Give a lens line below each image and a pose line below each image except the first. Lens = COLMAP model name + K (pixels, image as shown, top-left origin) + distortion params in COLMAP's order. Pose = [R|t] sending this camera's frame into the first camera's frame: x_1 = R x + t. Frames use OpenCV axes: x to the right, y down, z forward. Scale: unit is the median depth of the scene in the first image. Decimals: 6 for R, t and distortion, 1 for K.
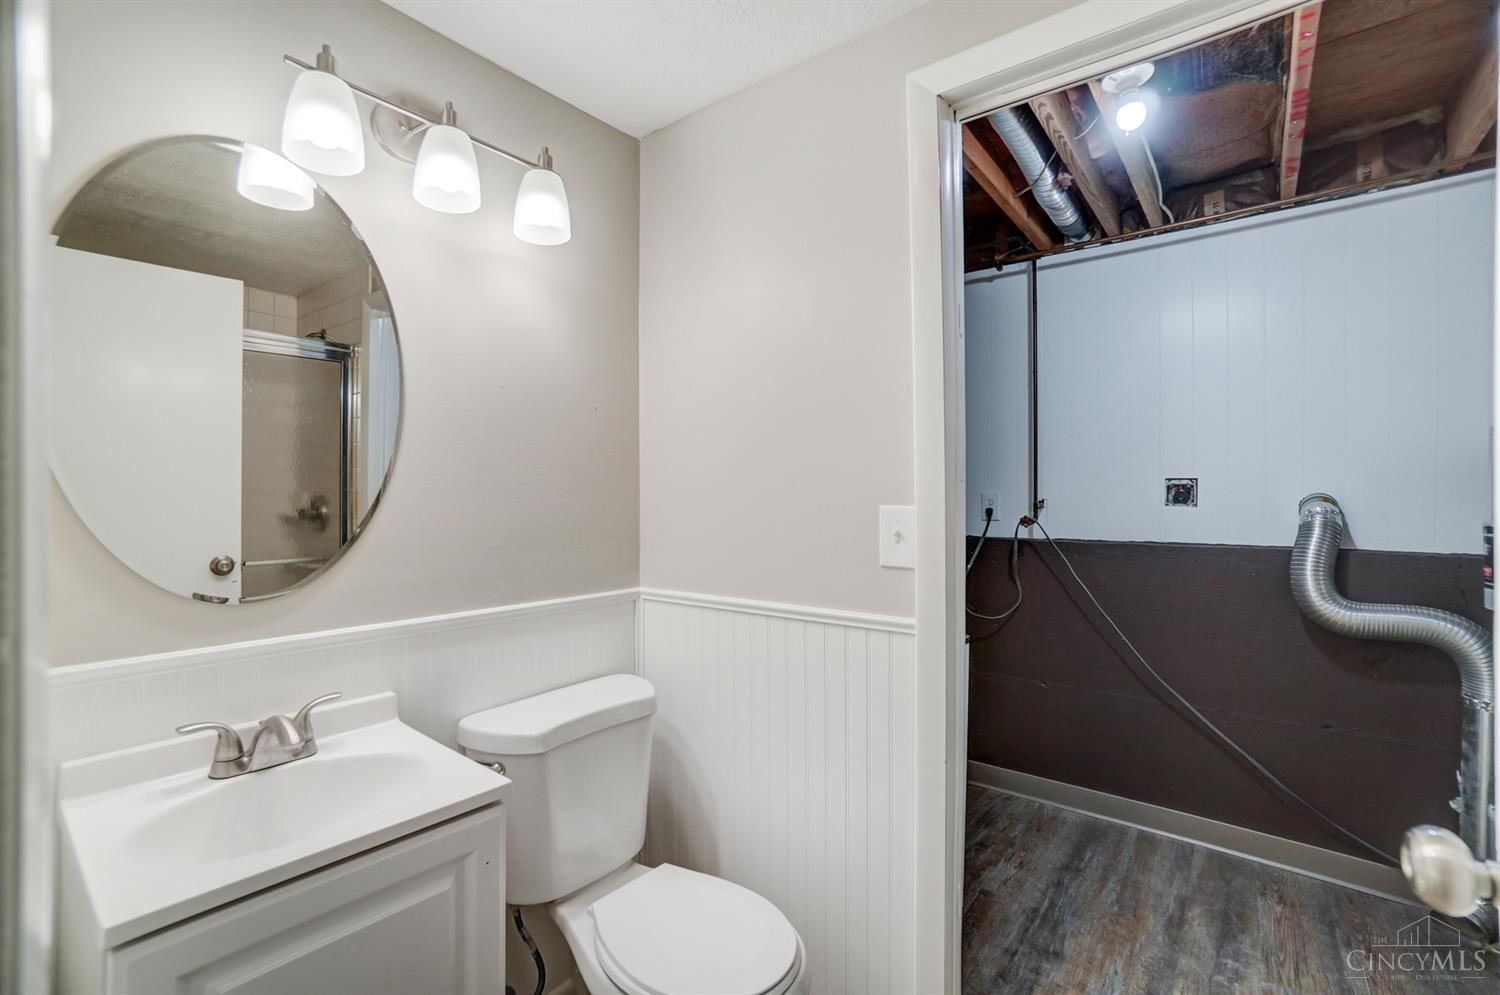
lens RADIAL K [[666.1, 0, 757.4], [0, 666.1, 493.9], [0, 0, 1]] dist [-0.002237, -0.002297]
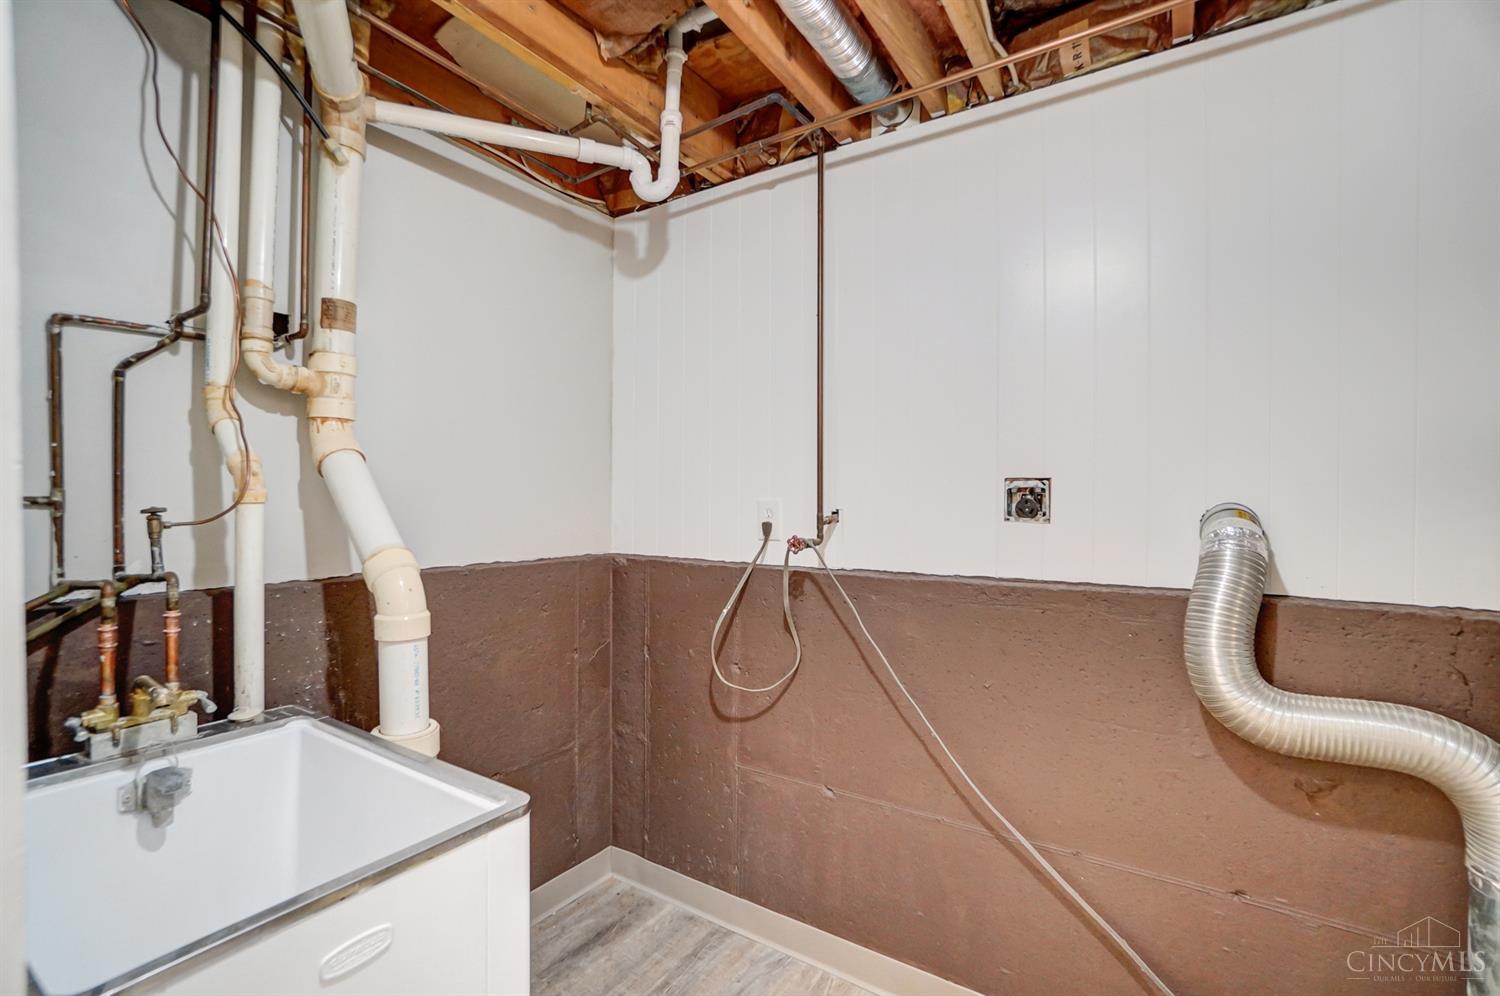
lens RADIAL K [[666.1, 0, 741.0], [0, 666.1, 495.4], [0, 0, 1]] dist [-0.002237, -0.002297]
pose [[0.997661, -0.002120, 0.068322, 0.344171], [0.001441, 0.999949, 0.009983, -0.014935], [-0.068339, -0.009862, 0.997613, 0.408921]]
